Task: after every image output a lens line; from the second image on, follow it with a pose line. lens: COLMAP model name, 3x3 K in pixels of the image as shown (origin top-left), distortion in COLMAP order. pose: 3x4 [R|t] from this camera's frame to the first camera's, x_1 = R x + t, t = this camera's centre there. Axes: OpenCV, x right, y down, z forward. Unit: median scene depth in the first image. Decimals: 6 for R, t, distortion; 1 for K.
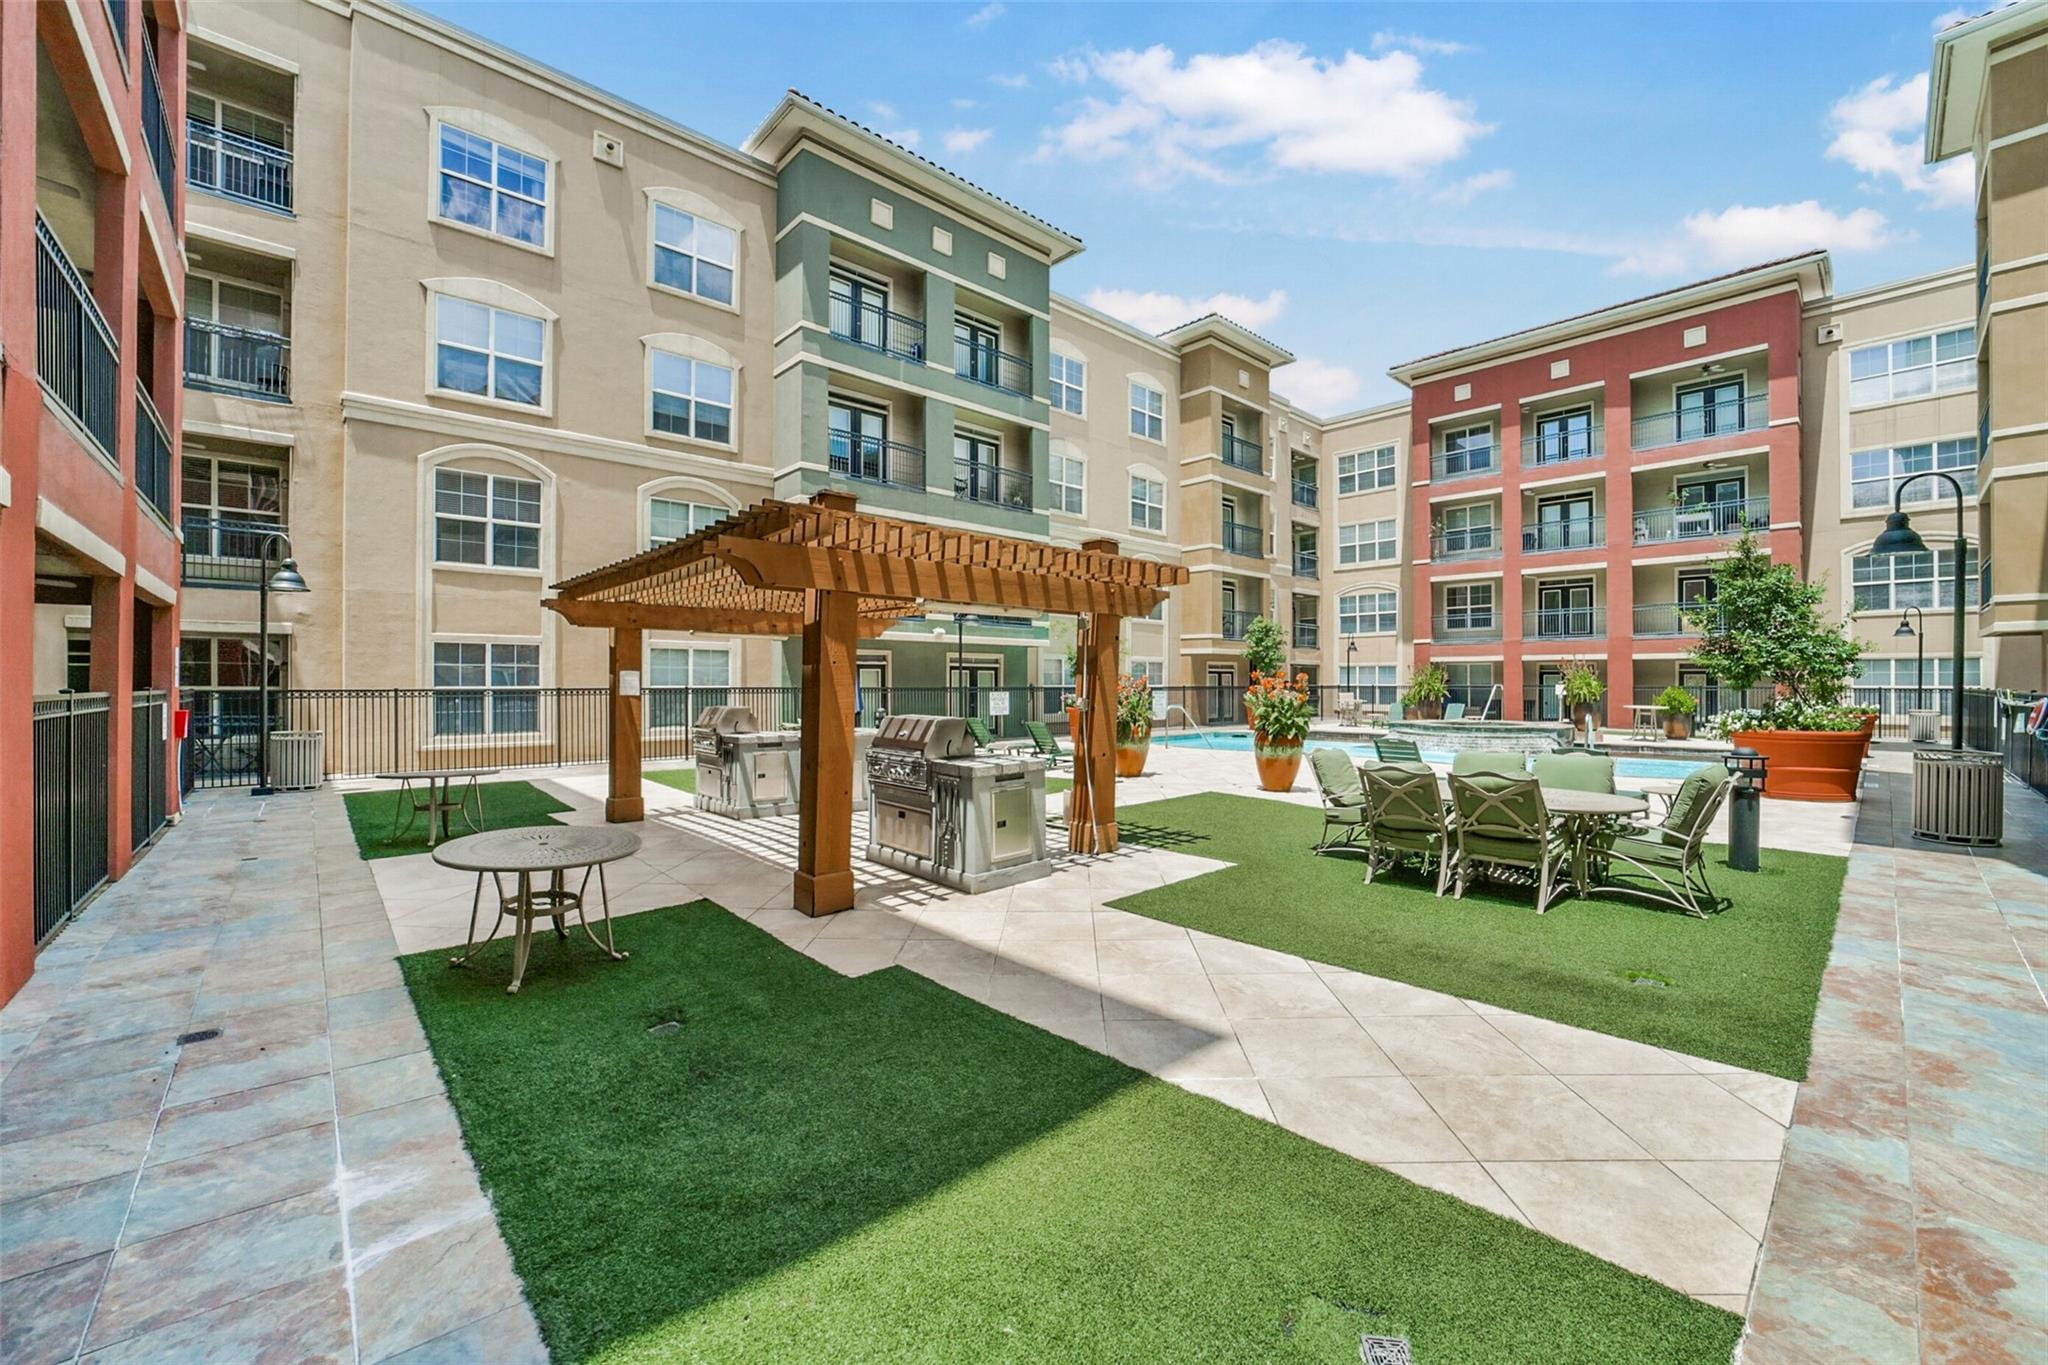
lens RADIAL K [[821.6, 0, 1029.8], [0, 821.6, 684.4], [0, 0, 1]] dist [-0.020048, 0.001171]
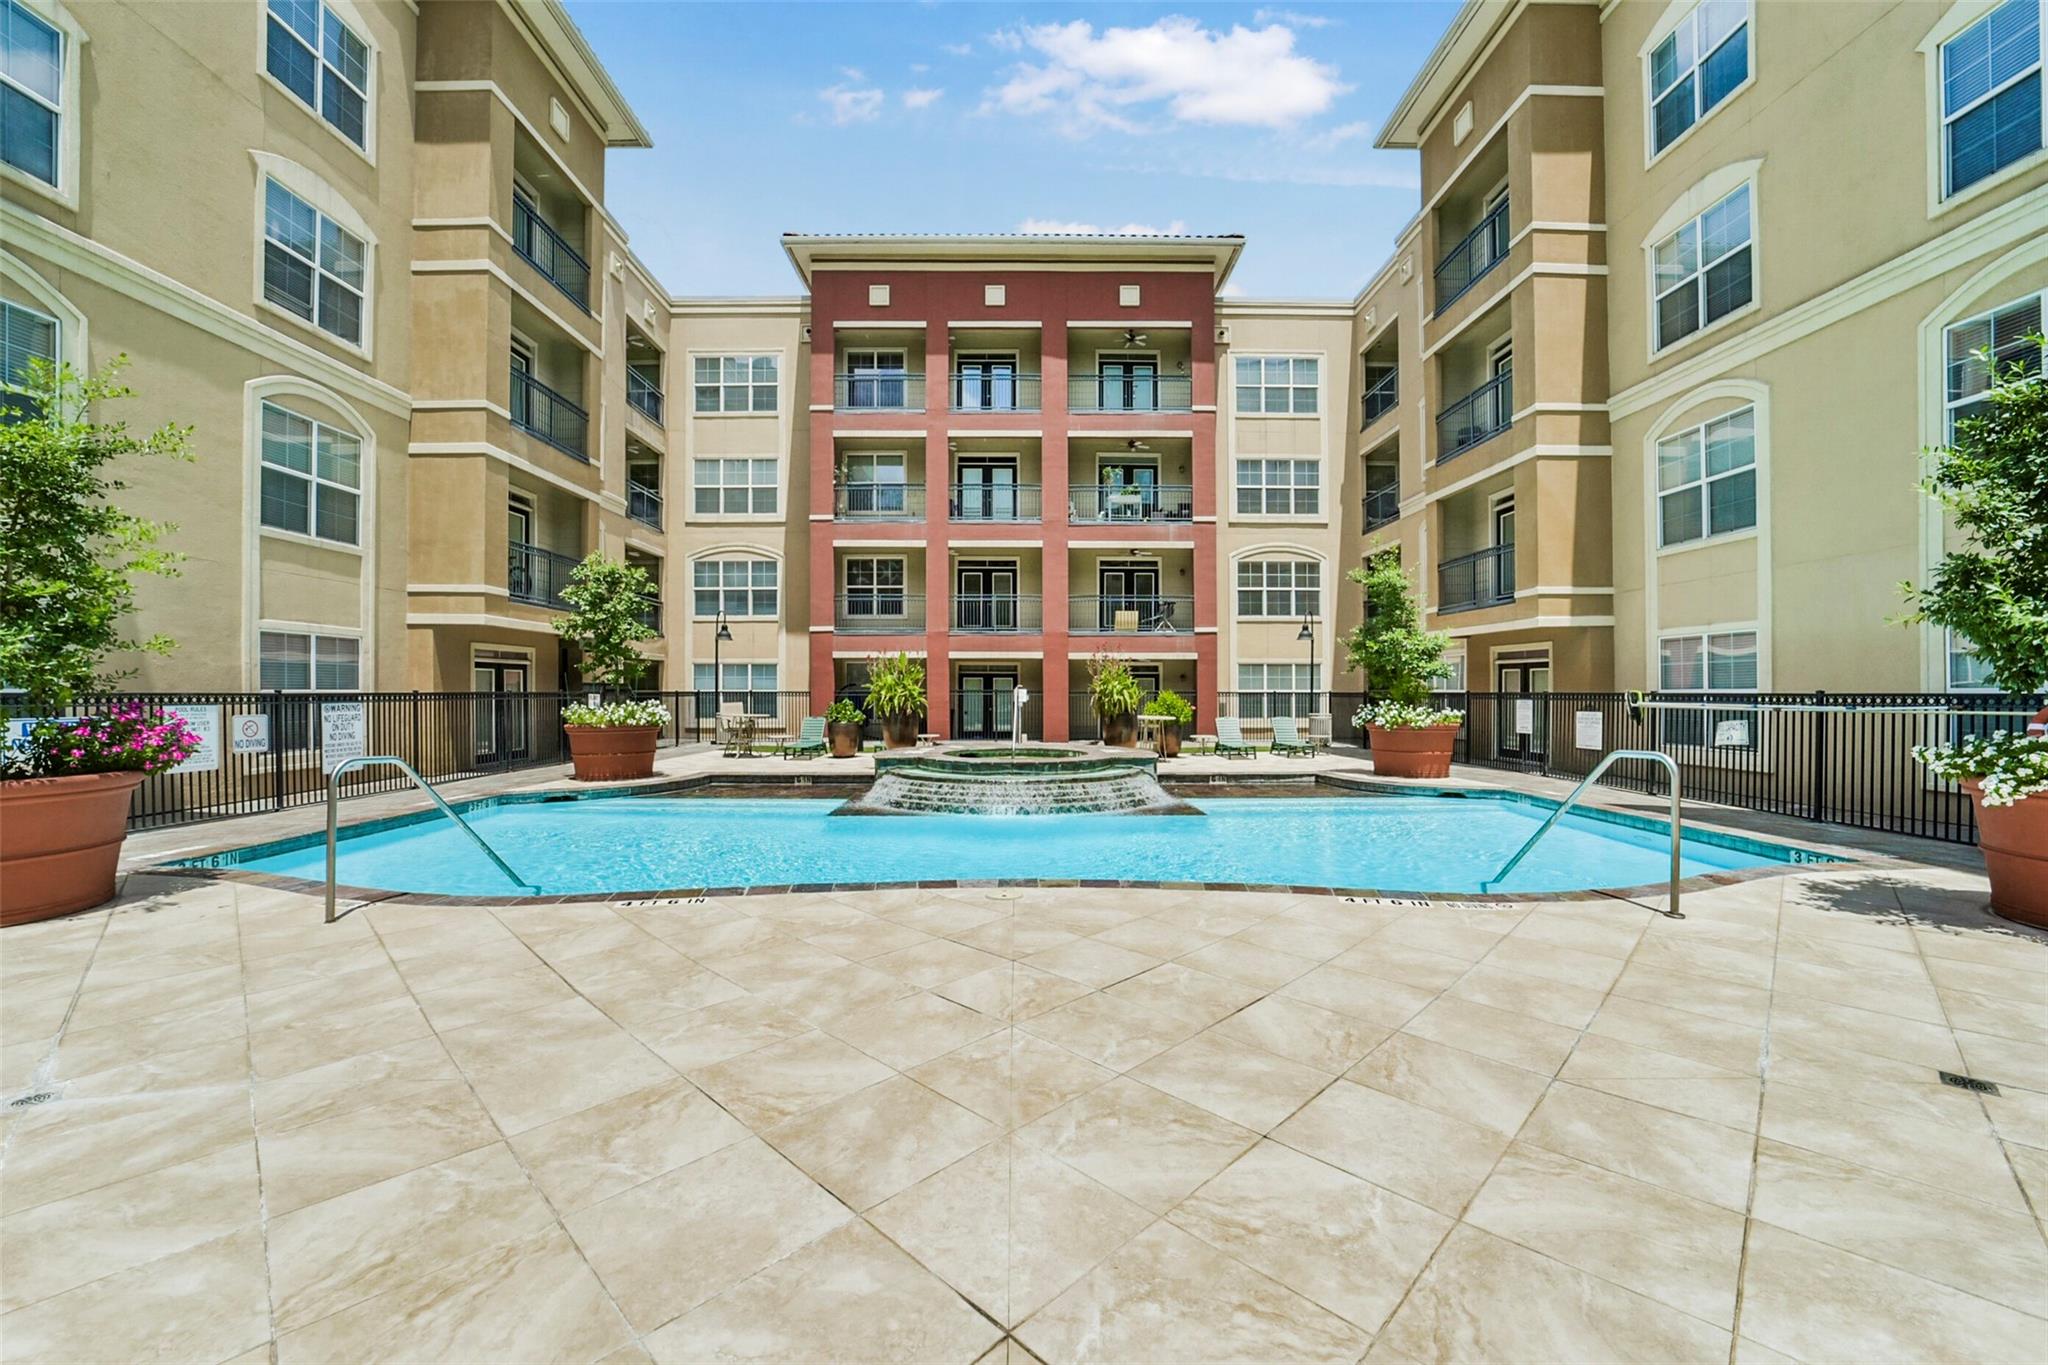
lens RADIAL K [[821.6, 0, 1036.5], [0, 821.6, 685.5], [0, 0, 1]] dist [-0.020048, 0.001171]
pose [[0.670610, 0.002762, 0.741805, 0.066629], [0.001840, 0.999984, -0.005386, 0.001251], [-0.741807, 0.004977, 0.670595, 0.346916]]
